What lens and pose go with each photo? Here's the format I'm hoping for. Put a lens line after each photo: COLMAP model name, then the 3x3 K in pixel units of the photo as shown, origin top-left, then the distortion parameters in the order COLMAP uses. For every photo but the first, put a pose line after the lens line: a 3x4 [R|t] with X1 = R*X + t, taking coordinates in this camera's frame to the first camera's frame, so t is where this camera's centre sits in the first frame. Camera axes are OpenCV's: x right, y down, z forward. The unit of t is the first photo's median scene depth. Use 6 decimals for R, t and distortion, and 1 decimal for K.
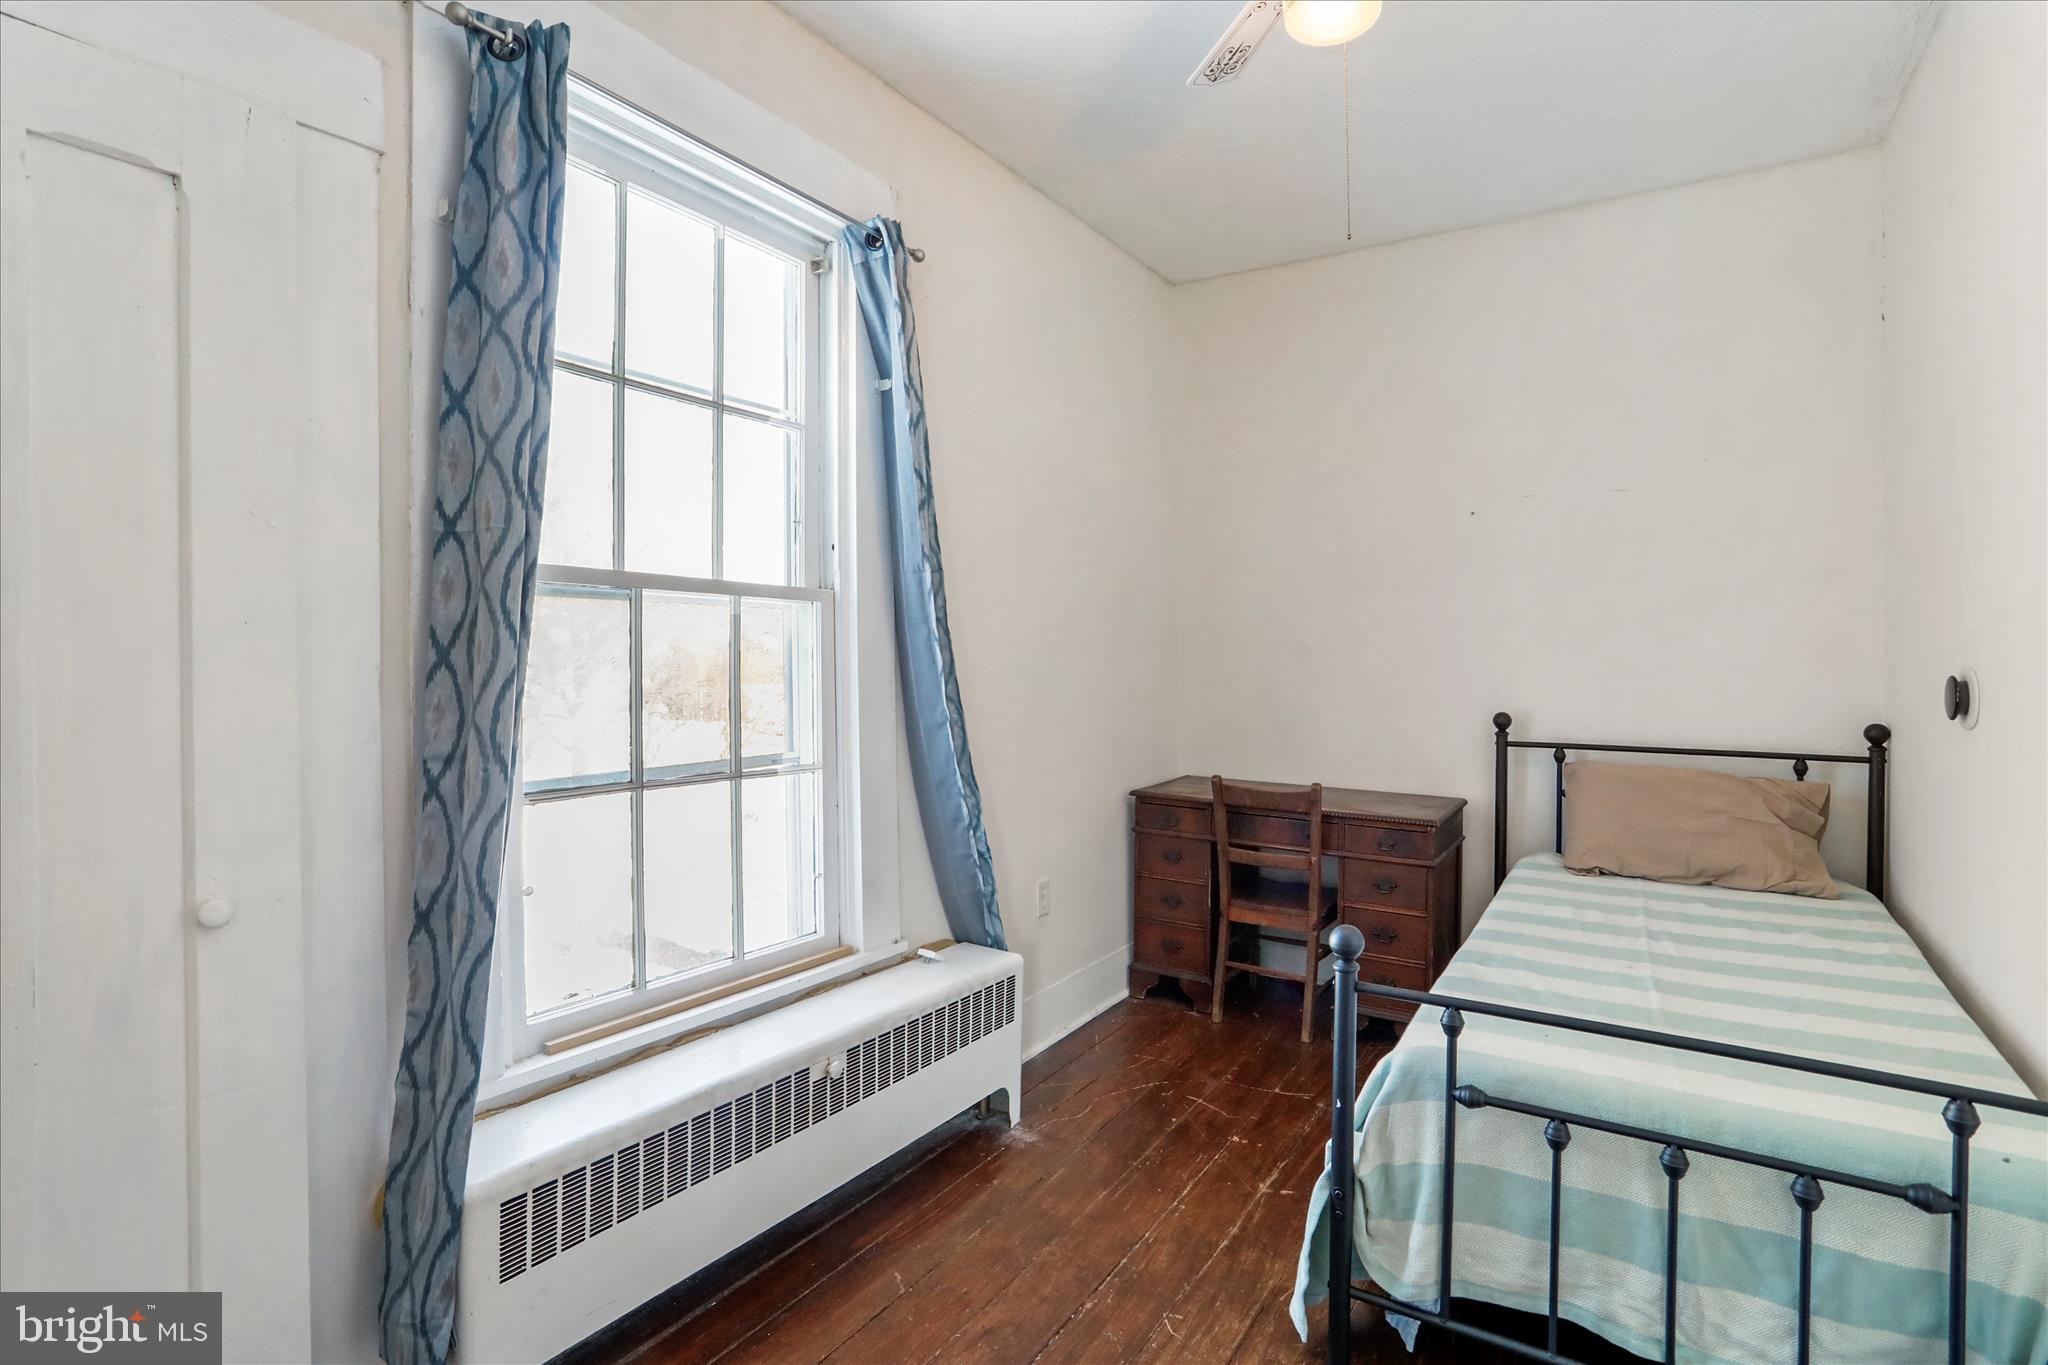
lens RADIAL K [[1002.5, 0, 1024.4], [0, 1002.5, 669.0], [0, 0, 1]] dist [-0.047433, 0.021641]
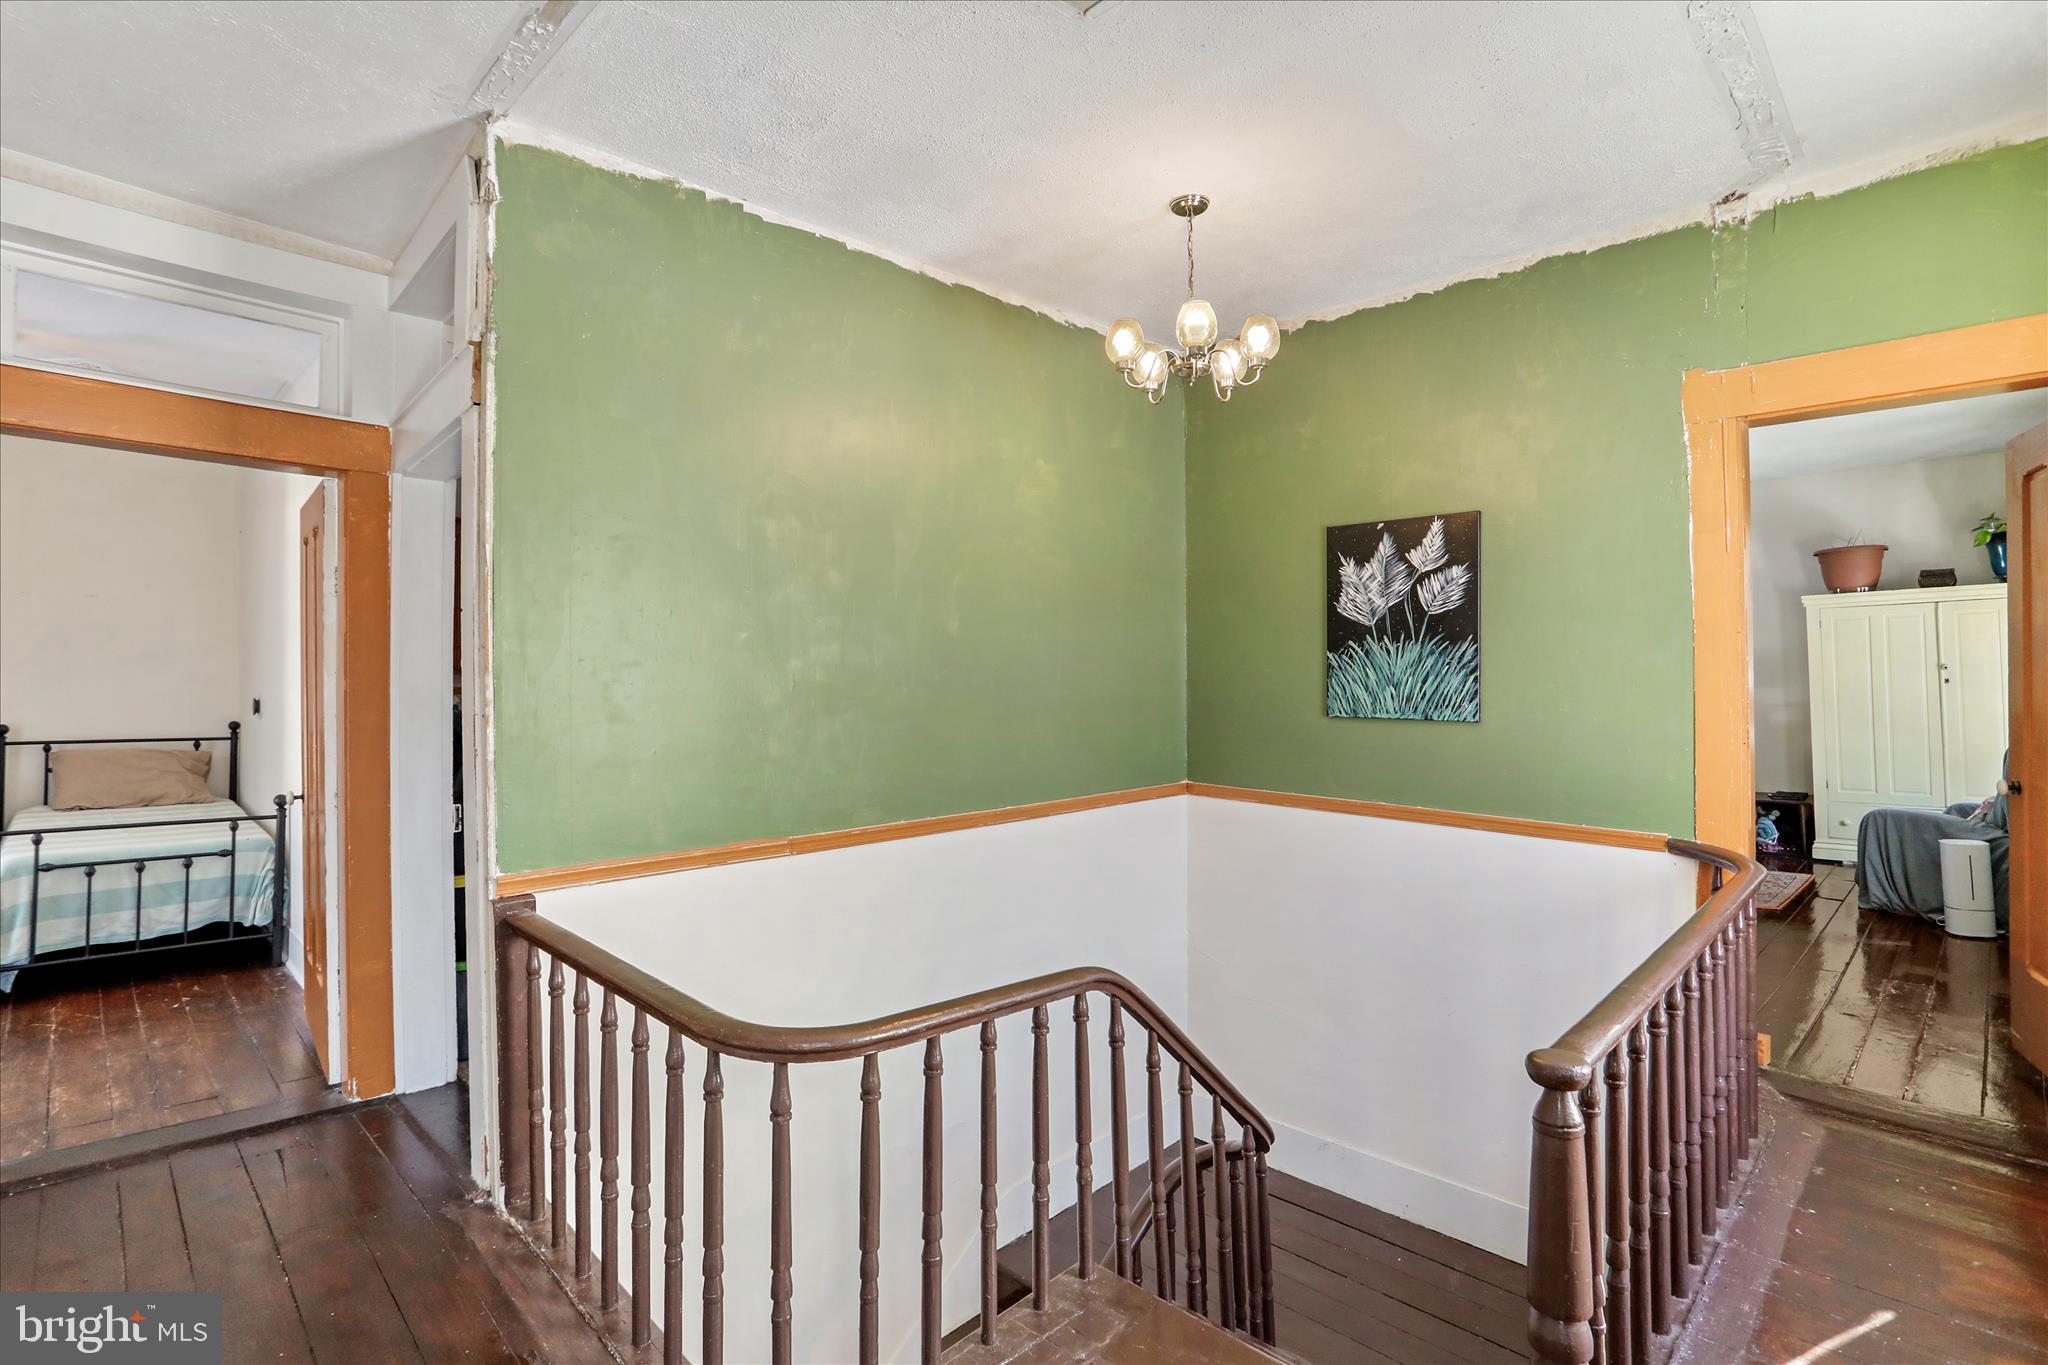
lens RADIAL K [[1002.5, 0, 1024.4], [0, 1002.5, 669.0], [0, 0, 1]] dist [-0.047433, 0.021641]
pose [[0.220234, 0.021316, 0.975214, -1.366526], [0.009010, 0.999674, -0.023885, 0.015418], [-0.975405, 0.014047, 0.219970, -1.882585]]
